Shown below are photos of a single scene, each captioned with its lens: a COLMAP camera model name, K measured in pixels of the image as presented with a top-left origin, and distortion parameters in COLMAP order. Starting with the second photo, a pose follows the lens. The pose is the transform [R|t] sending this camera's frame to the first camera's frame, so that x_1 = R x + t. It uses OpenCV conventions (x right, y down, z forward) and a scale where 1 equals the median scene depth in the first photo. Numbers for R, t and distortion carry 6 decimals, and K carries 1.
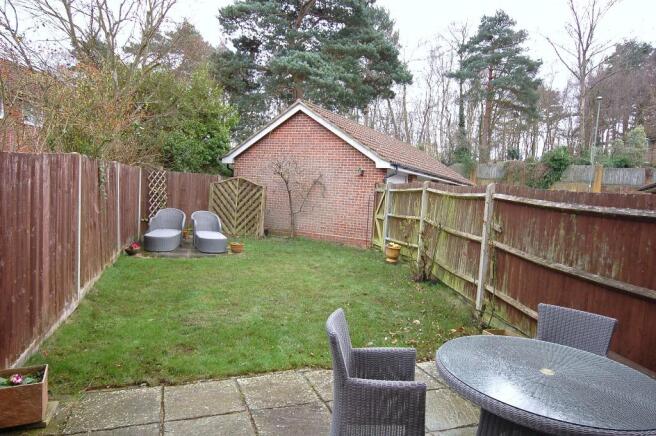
lens RADIAL K [[411.9, 0, 328.0], [0, 411.9, 218.0], [0, 0, 1]] dist [0.022118, -0.021451]
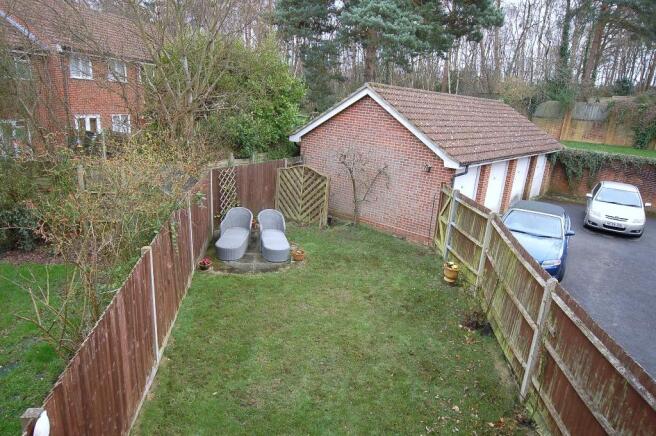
lens RADIAL K [[411.9, 0, 328.0], [0, 411.9, 218.0], [0, 0, 1]] dist [0.022118, -0.021451]
pose [[0.983767, 0.054184, -0.171074, 0.021272], [-0.018701, 0.979091, 0.202561, -0.180777], [0.178472, -0.196073, 0.964211, 0.012464]]
